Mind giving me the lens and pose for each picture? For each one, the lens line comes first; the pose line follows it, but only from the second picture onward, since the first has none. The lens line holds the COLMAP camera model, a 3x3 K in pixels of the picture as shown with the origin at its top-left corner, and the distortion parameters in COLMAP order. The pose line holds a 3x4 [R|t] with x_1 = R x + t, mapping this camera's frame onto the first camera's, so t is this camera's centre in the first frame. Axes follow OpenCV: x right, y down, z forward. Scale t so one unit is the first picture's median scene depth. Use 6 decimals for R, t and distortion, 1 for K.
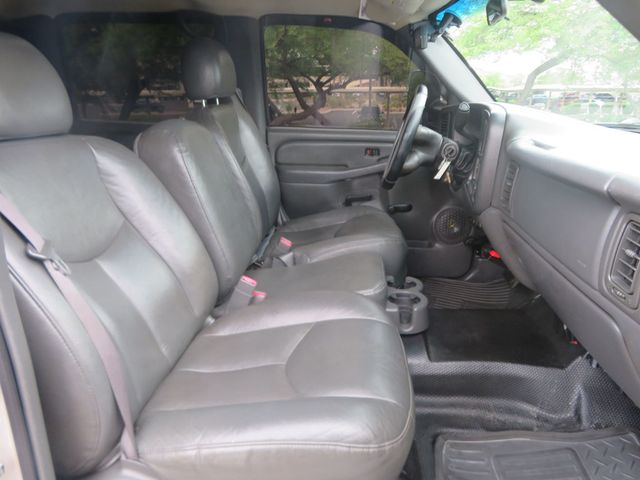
lens RADIAL K [[462.0, 0, 320.0], [0, 462.0, 240.0], [0, 0, 1]] dist [-0.007840, 0.006307]
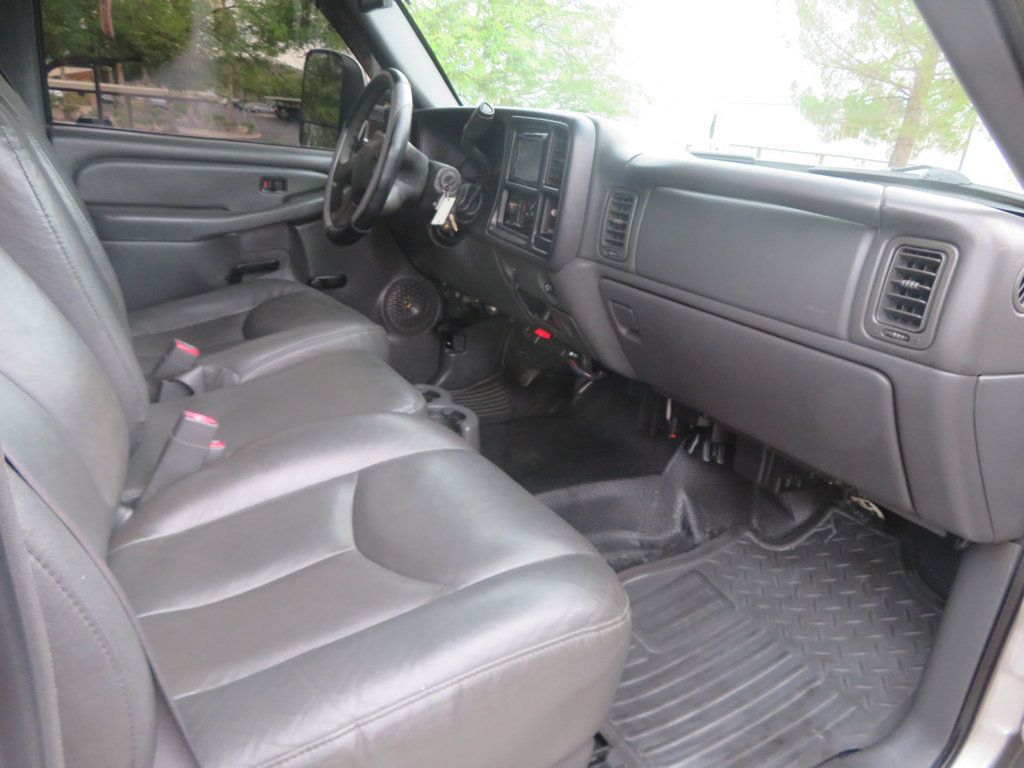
lens RADIAL K [[738.7, 0, 512.0], [0, 738.7, 384.0], [0, 0, 1]] dist [-0.019366, -0.000592]
pose [[0.817825, -0.118231, 0.563191, -0.326431], [0.091078, 0.992925, 0.076189, 0.019778], [-0.568214, -0.011015, 0.822807, 0.148769]]
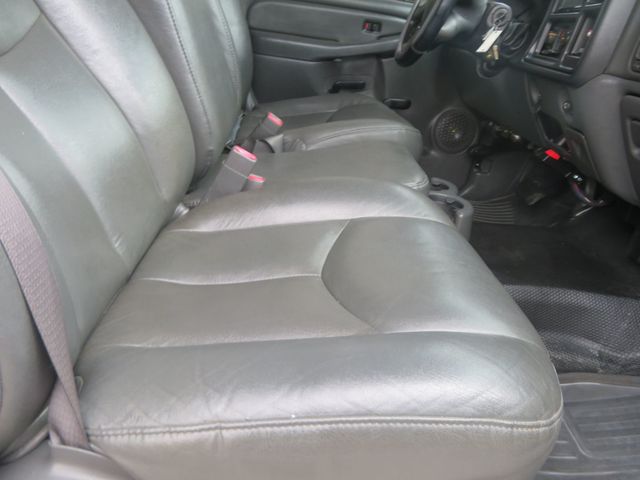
lens RADIAL K [[462.0, 0, 320.0], [0, 462.0, 240.0], [0, 0, 1]] dist [-0.007840, 0.006307]
pose [[0.984175, 0.055744, 0.168200, -0.153797], [-0.081917, 0.984837, 0.152927, 0.100352], [-0.157125, -0.164285, 0.973818, 0.322326]]
